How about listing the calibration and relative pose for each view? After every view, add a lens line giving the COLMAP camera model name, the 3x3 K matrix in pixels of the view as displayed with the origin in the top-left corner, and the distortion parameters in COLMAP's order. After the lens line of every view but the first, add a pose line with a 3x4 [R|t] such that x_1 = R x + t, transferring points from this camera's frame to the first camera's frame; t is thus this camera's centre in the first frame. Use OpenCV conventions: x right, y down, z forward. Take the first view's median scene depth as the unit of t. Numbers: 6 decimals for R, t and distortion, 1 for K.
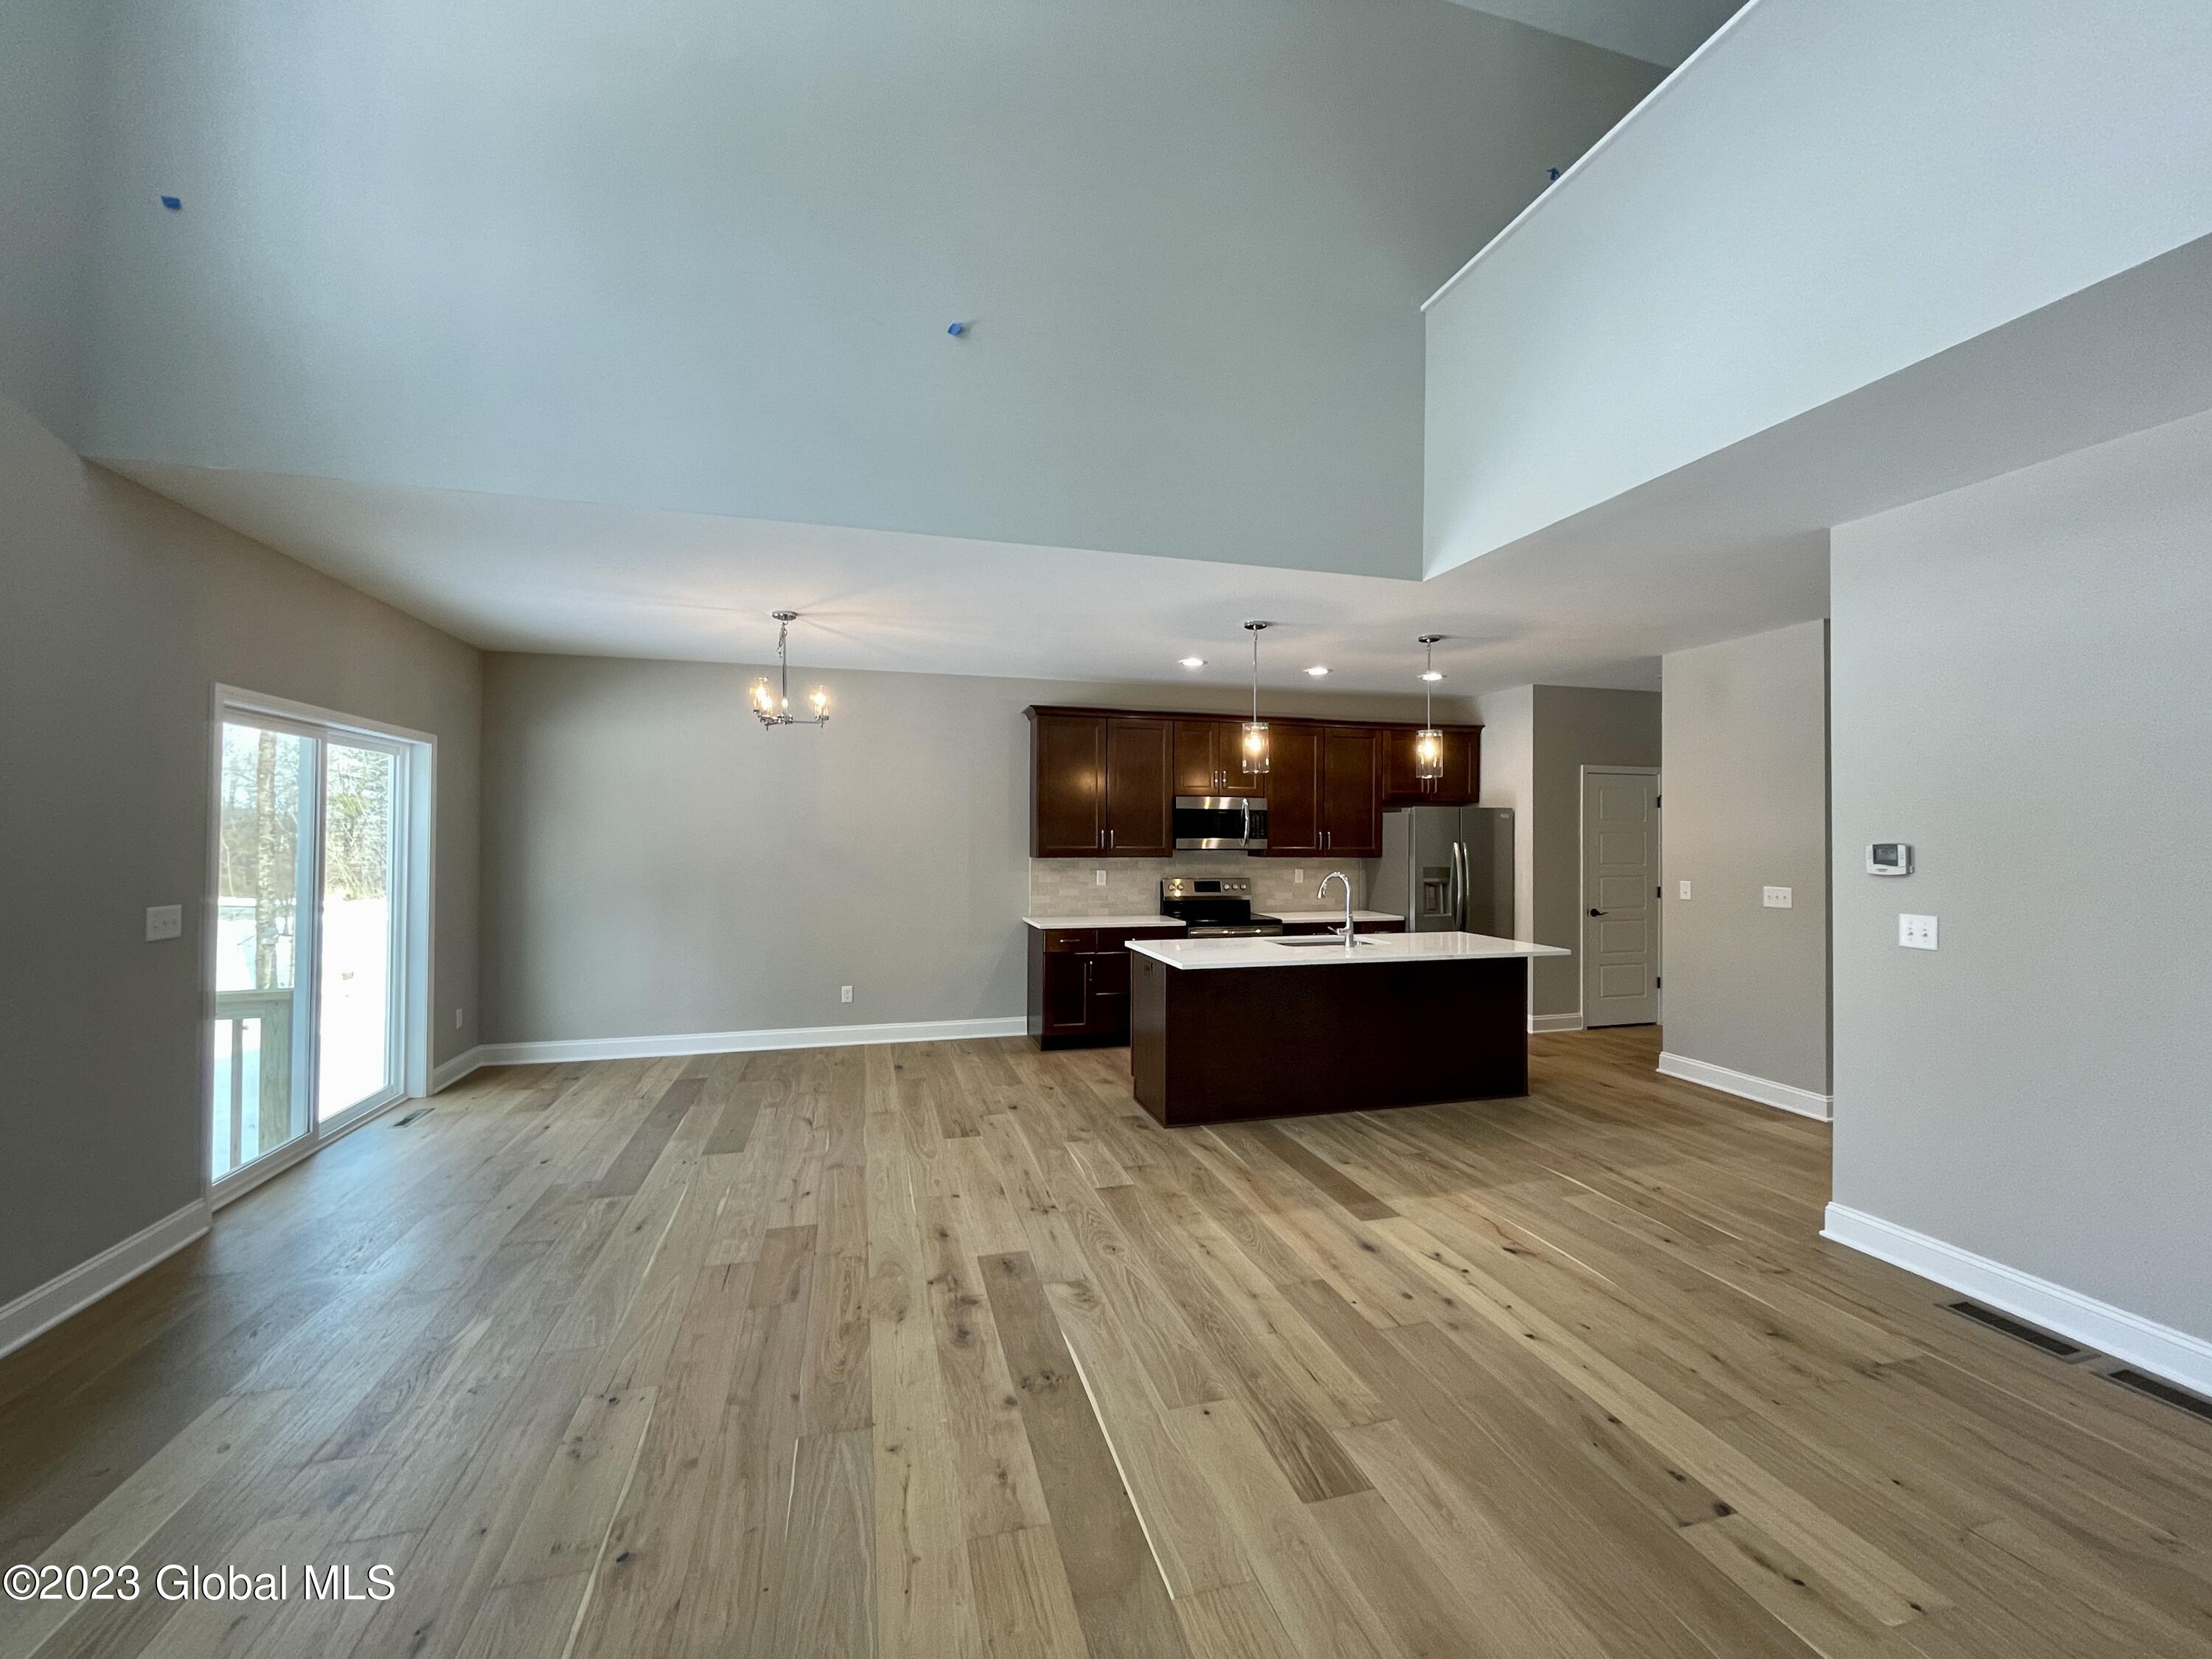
lens RADIAL K [[893.7, 0, 1101.9], [0, 893.7, 828.8], [0, 0, 1]] dist [-0.001495, -0.000984]
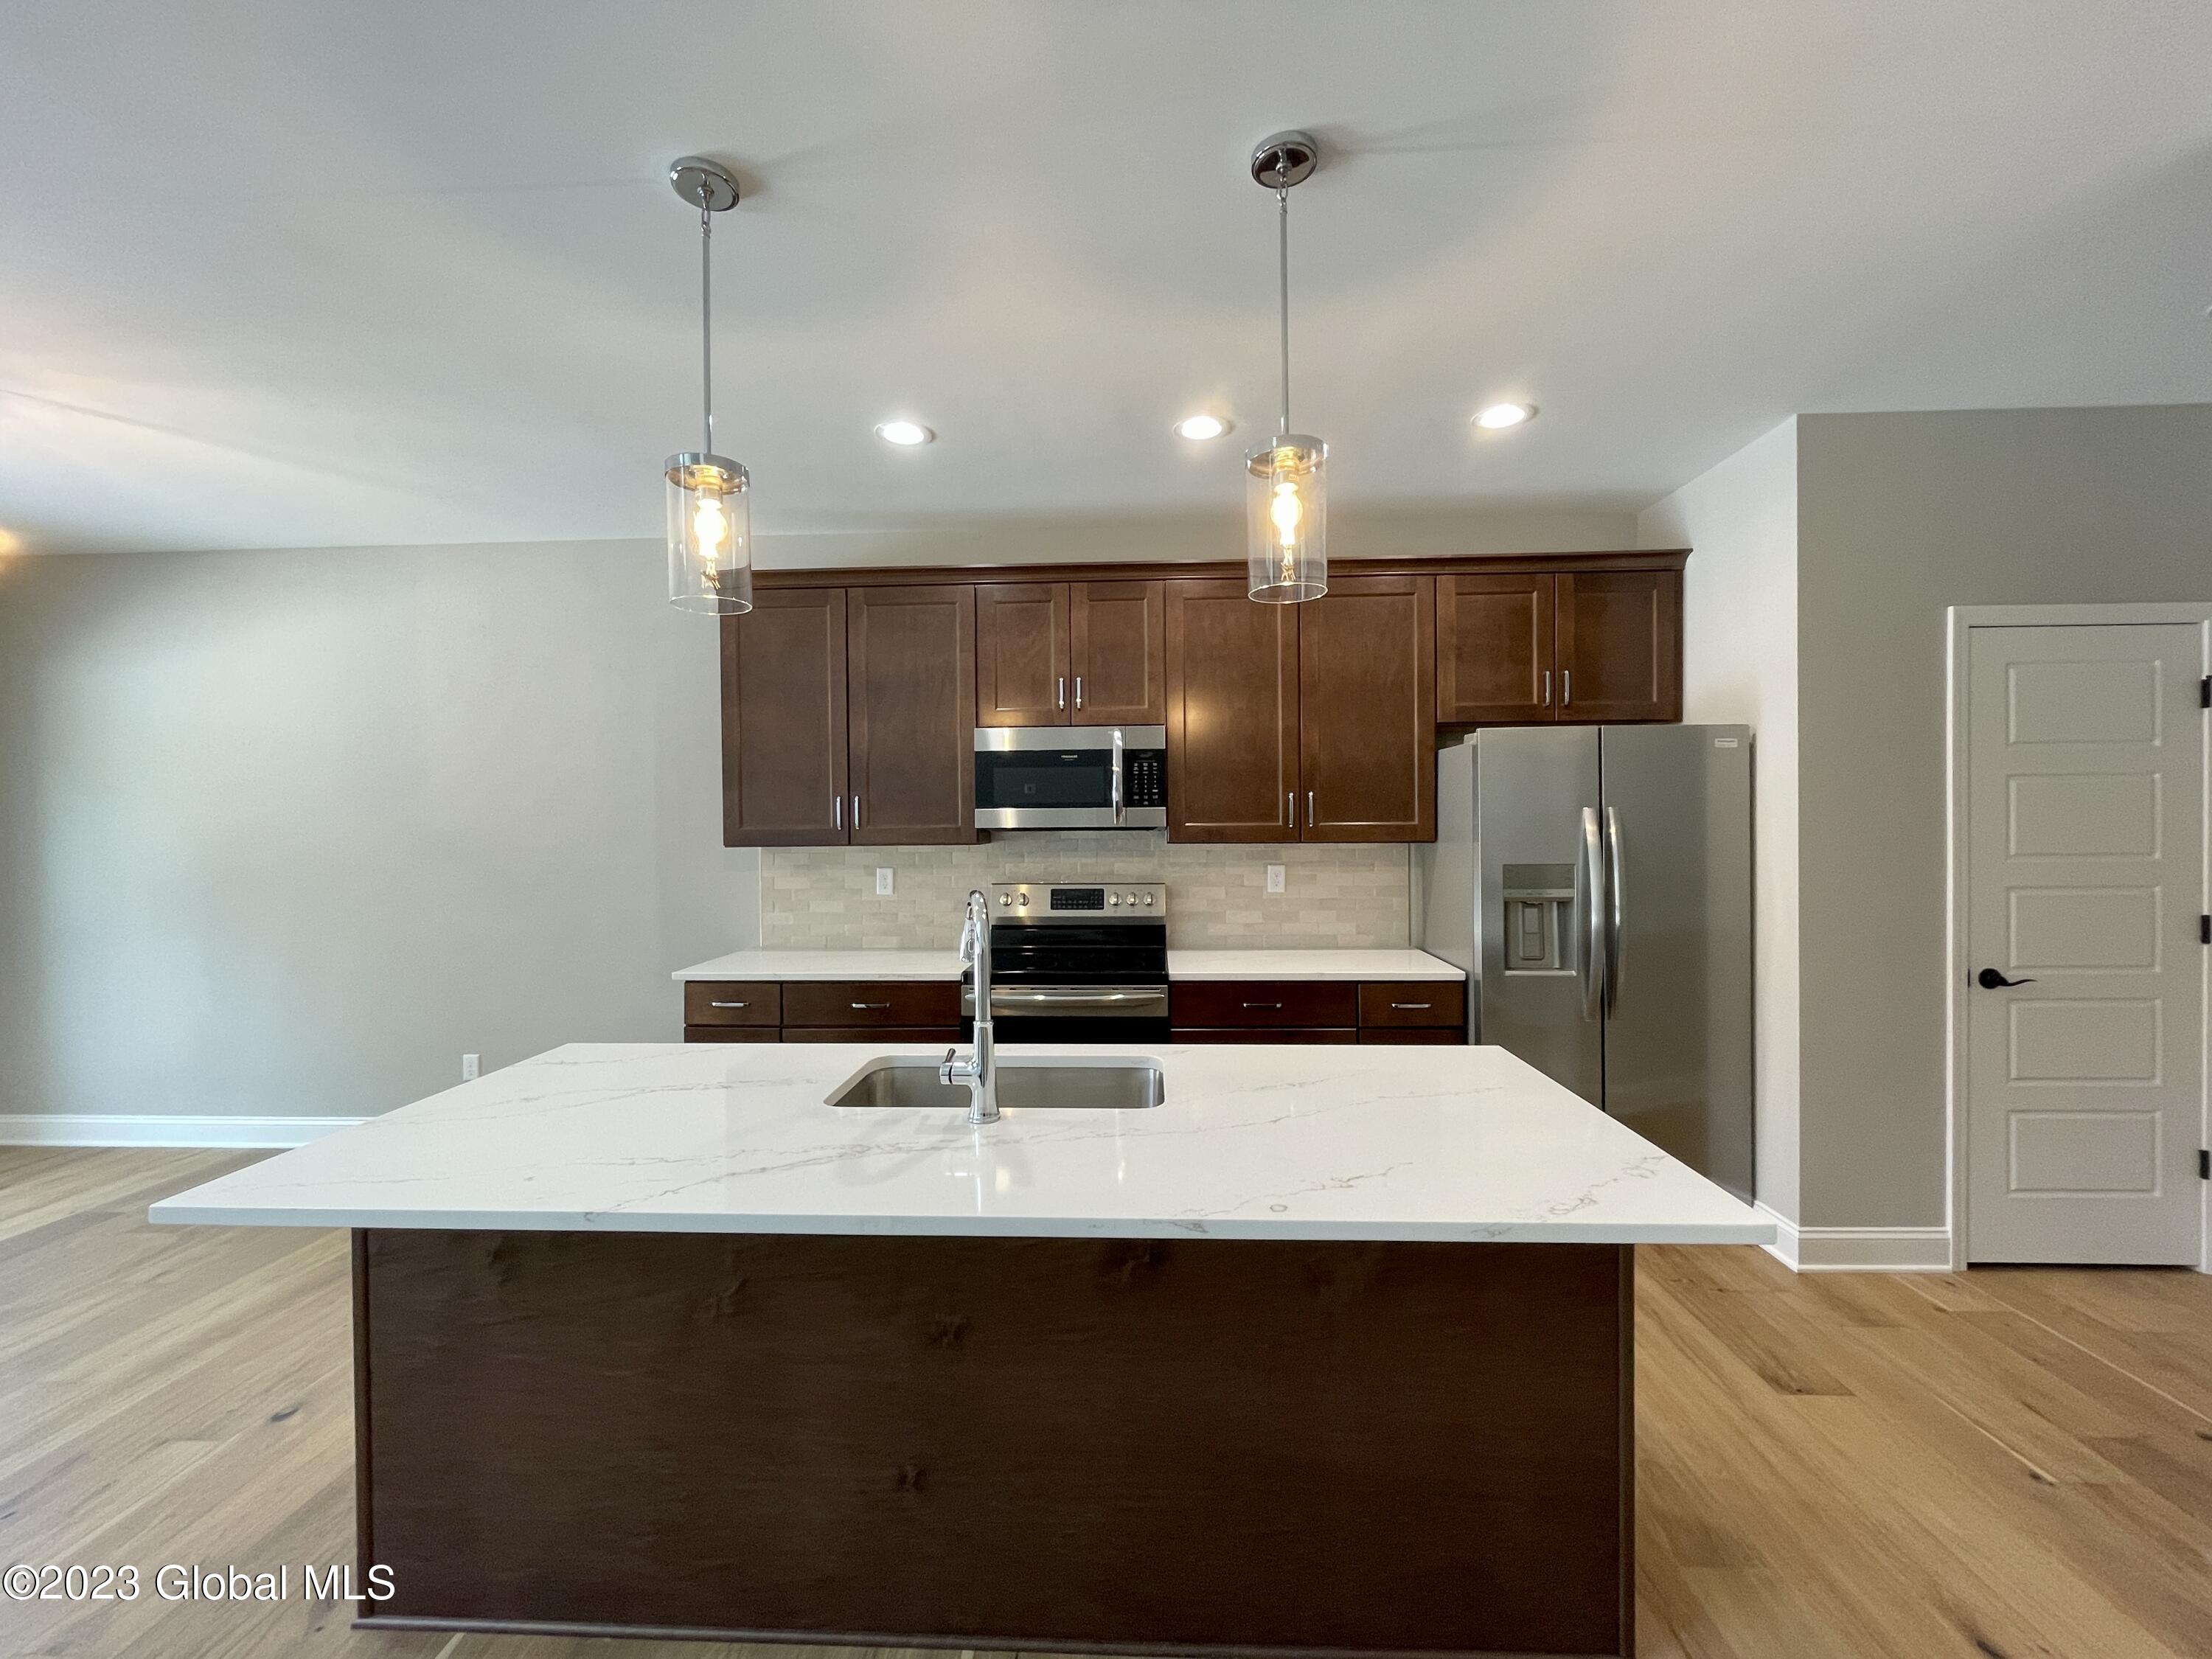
lens RADIAL K [[893.7, 0, 1108.4], [0, 893.7, 825.3], [0, 0, 1]] dist [-0.001495, -0.000984]
pose [[0.950459, -0.010880, -0.310658, 0.425609], [0.015852, 0.999783, 0.013485, 0.019655], [0.310444, -0.017741, 0.950426, 0.707791]]
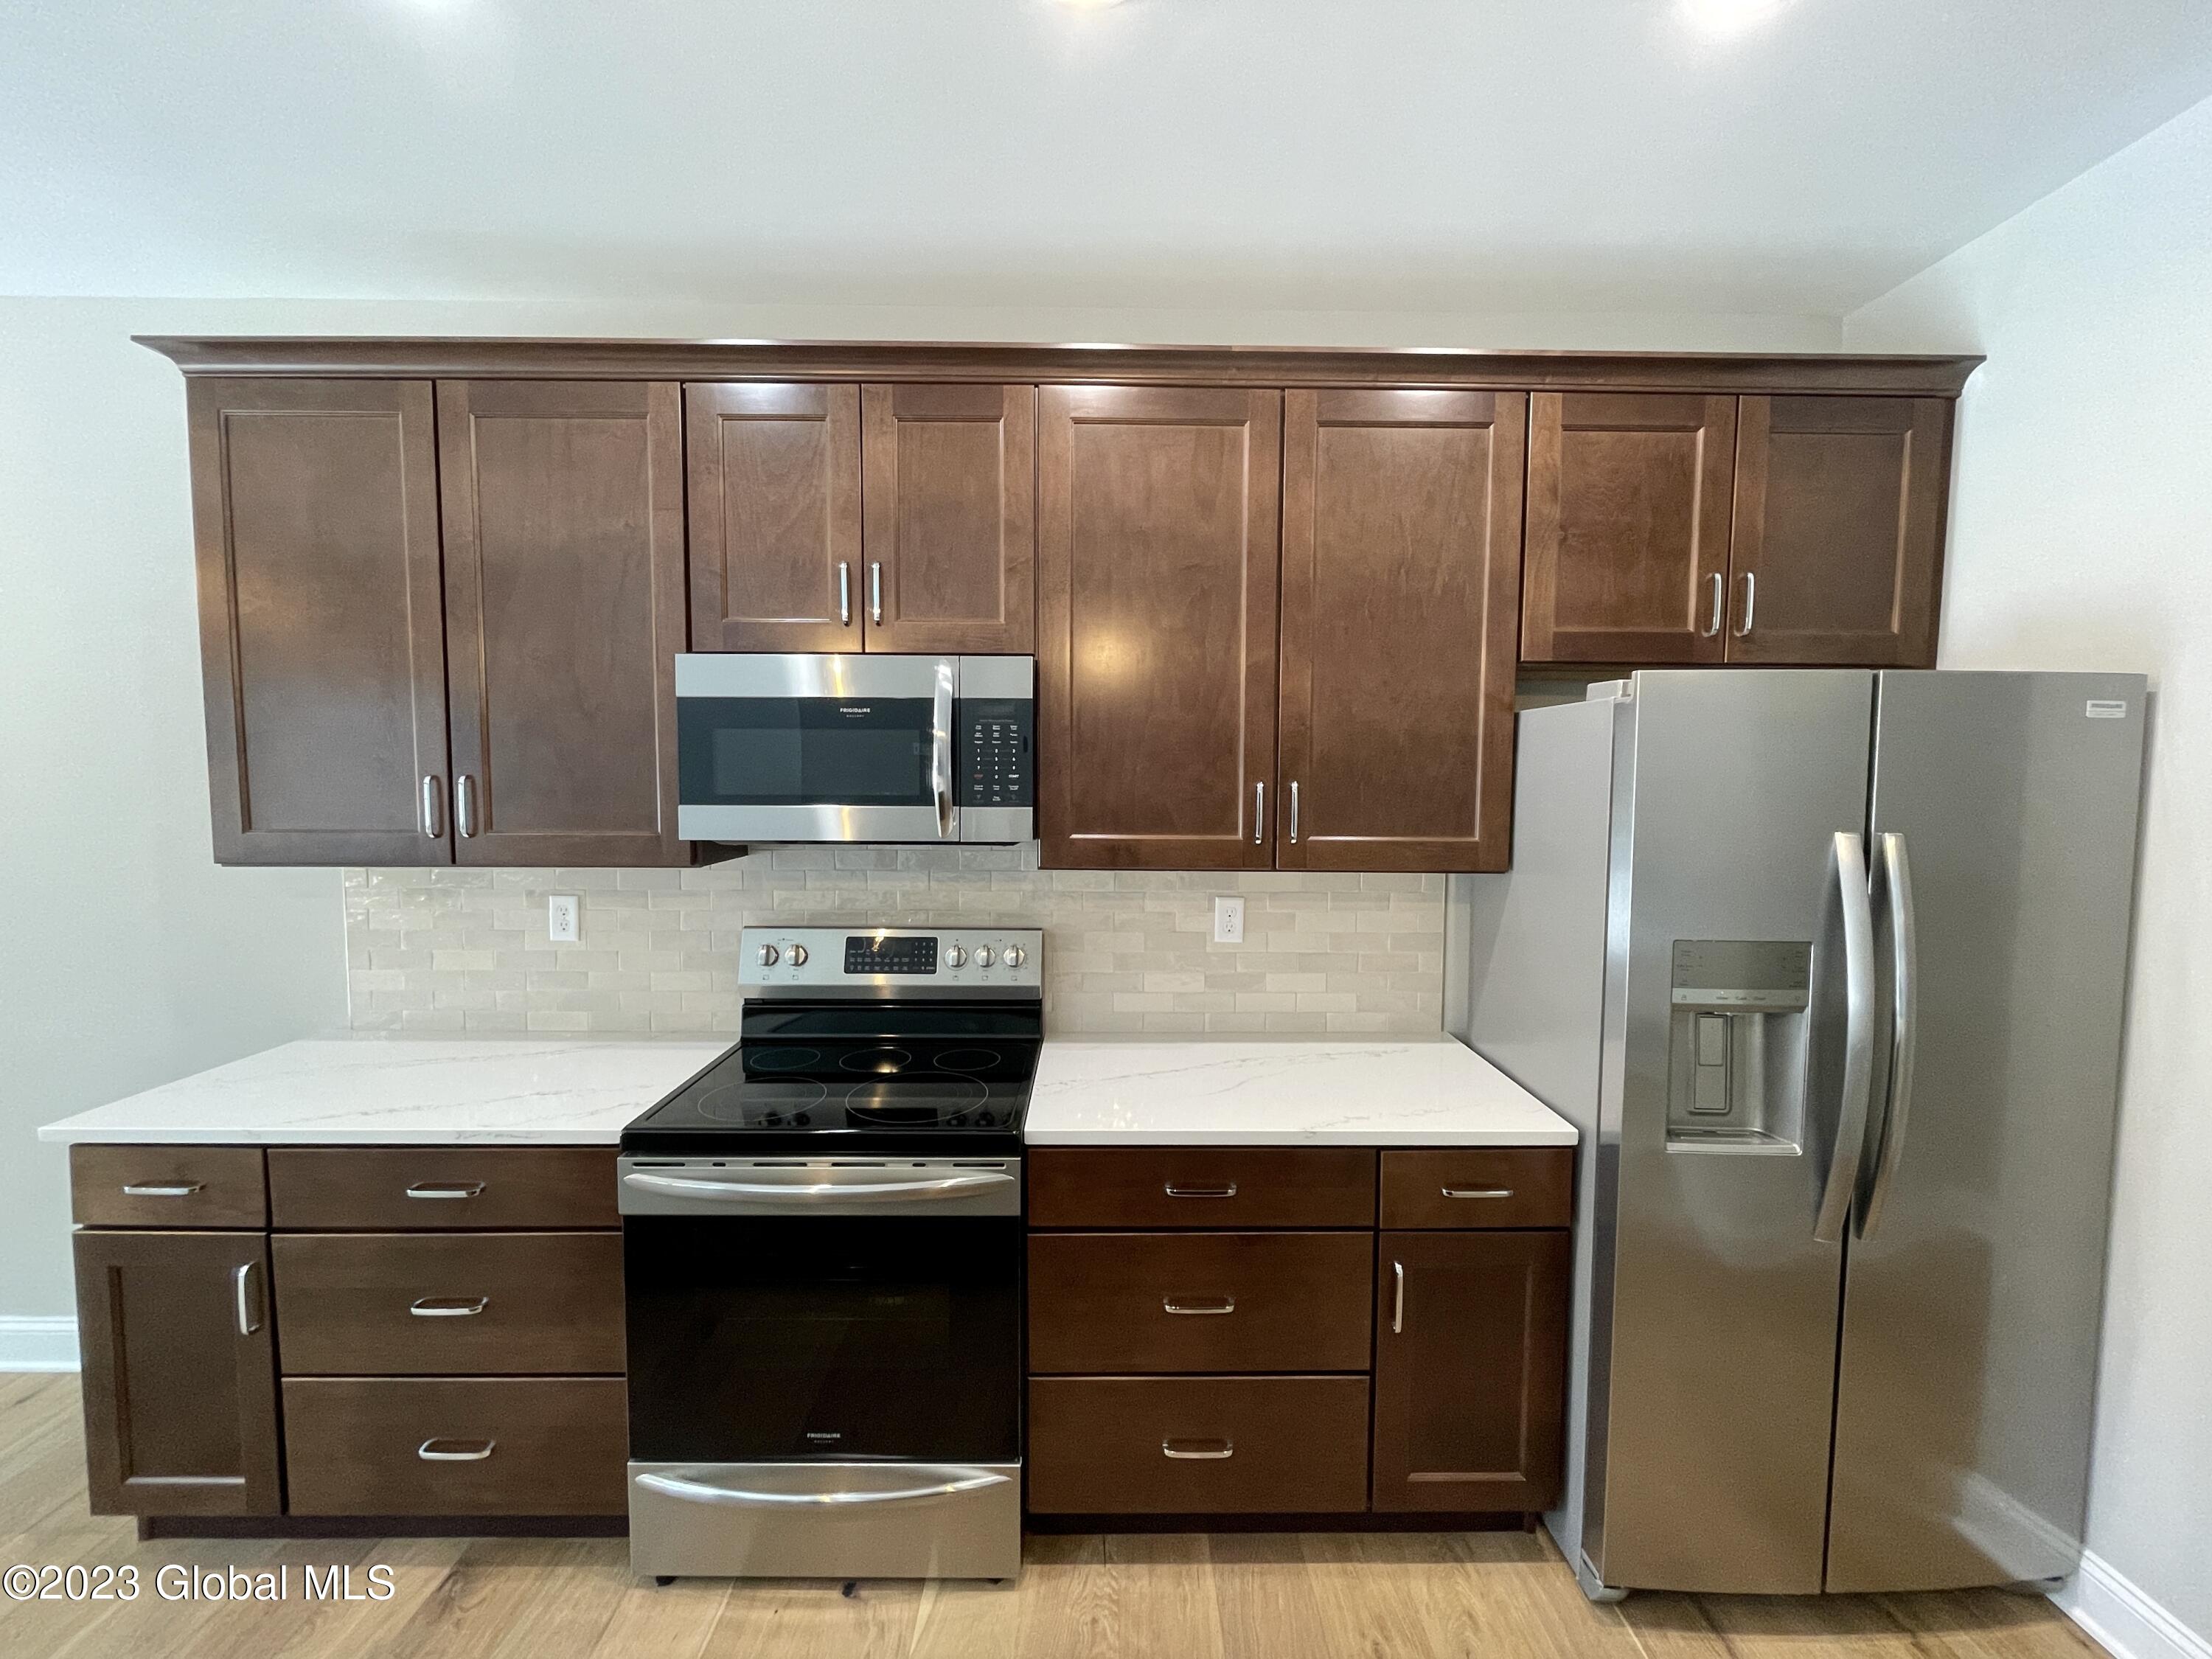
lens RADIAL K [[893.7, 0, 1110.0], [0, 893.7, 825.3], [0, 0, 1]] dist [-0.001495, -0.000984]
pose [[0.967317, 0.016797, -0.253012, 0.380658], [0.000723, 0.997617, 0.068991, -0.002362], [0.253568, -0.066919, 0.965000, 1.020766]]
